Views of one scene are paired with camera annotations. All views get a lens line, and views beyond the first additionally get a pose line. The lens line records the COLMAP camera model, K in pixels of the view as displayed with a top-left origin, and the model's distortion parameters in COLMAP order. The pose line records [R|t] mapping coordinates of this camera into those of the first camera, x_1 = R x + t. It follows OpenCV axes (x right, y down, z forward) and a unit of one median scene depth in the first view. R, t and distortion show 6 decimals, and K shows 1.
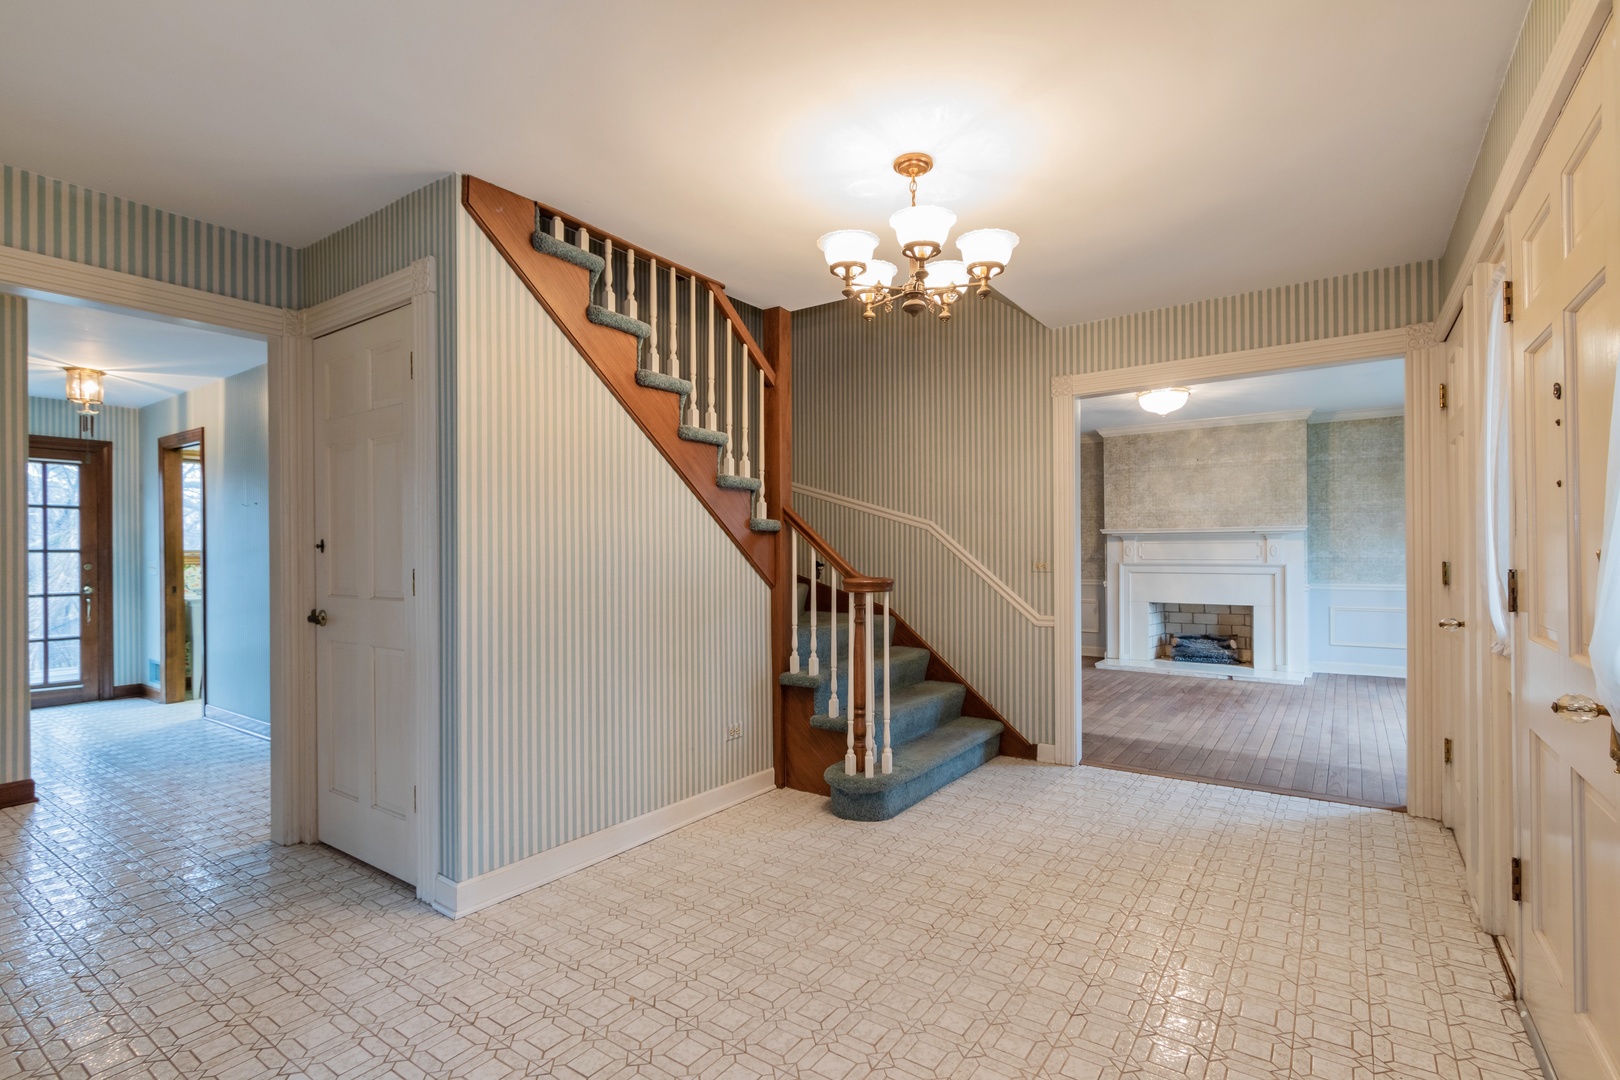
lens RADIAL K [[738.6, 0, 814.1], [0, 738.6, 551.5], [0, 0, 1]] dist [-0.011652, 0.001123]
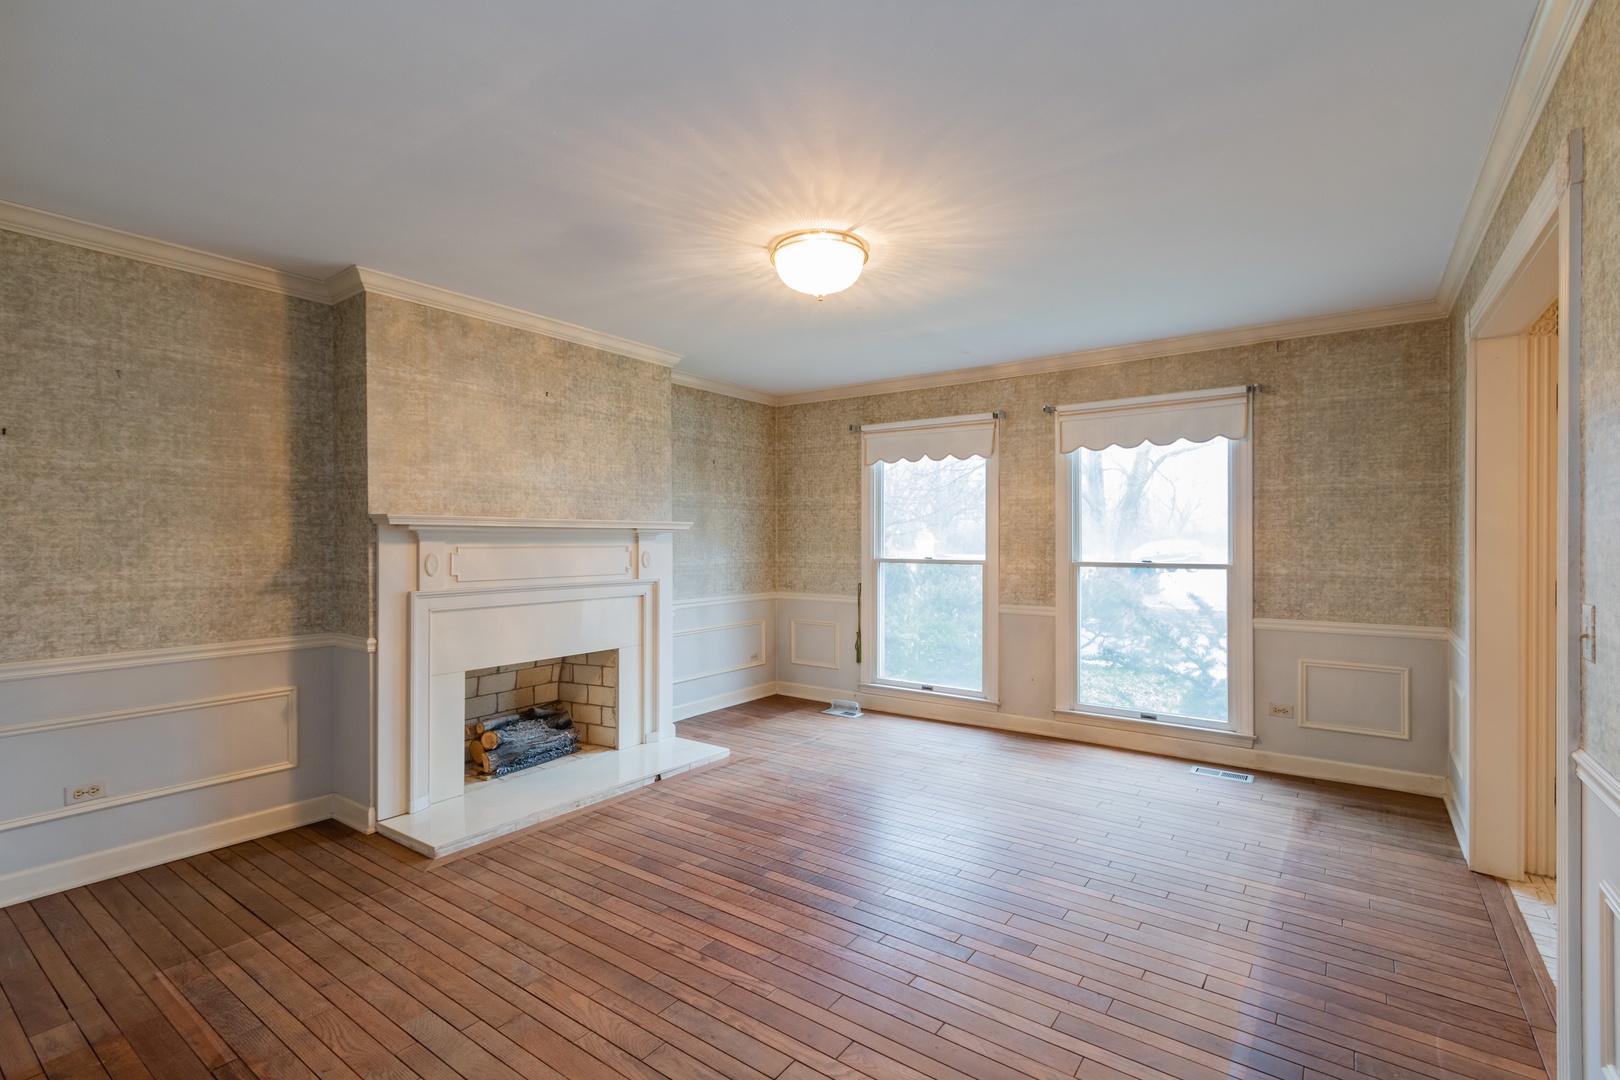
lens RADIAL K [[738.6, 0, 812.8], [0, 738.6, 535.1], [0, 0, 1]] dist [-0.011652, 0.001123]
pose [[0.003900, 0.008743, 0.999954, -0.022049], [-0.002567, 0.999959, -0.008733, -0.015962], [-0.999989, -0.002532, 0.003922, 0.807010]]
